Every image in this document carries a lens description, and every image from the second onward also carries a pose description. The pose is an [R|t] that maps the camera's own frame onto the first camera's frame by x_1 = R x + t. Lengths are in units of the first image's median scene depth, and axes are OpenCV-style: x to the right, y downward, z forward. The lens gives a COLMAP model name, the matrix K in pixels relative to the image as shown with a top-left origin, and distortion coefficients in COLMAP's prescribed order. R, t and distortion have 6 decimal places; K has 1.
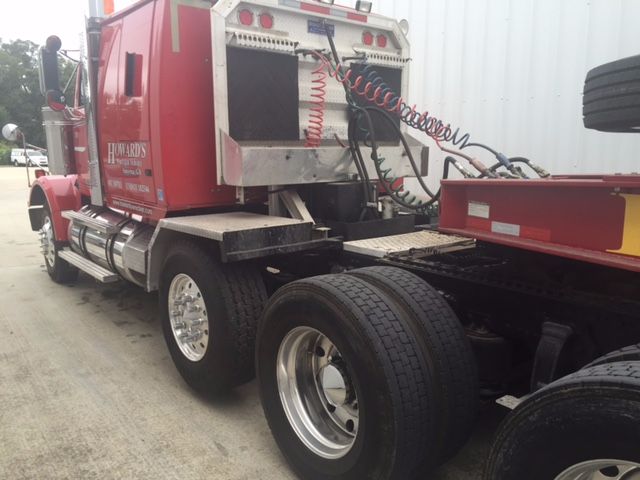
lens RADIAL K [[575.5, 0, 320.0], [0, 575.5, 240.0], [0, 0, 1]] dist [-0.008698, -0.000825]
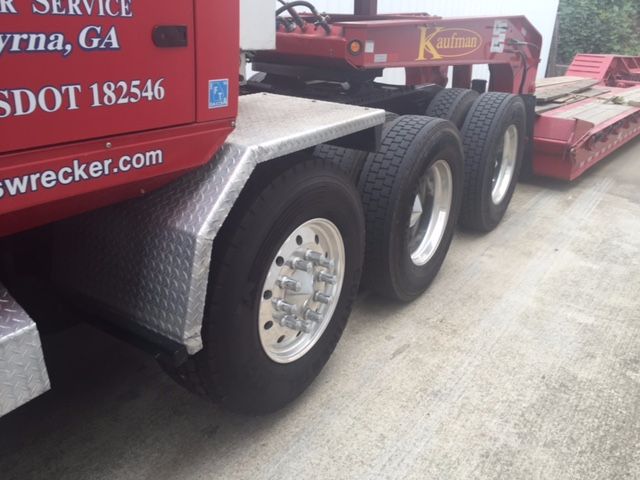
lens RADIAL K [[575.5, 0, 320.0], [0, 575.5, 240.0], [0, 0, 1]] dist [-0.008698, -0.000825]
pose [[-0.336194, -0.346501, 0.875734, -0.879845], [0.118814, 0.906825, 0.404416, -0.172582], [-0.934268, 0.240012, -0.263700, 1.356623]]
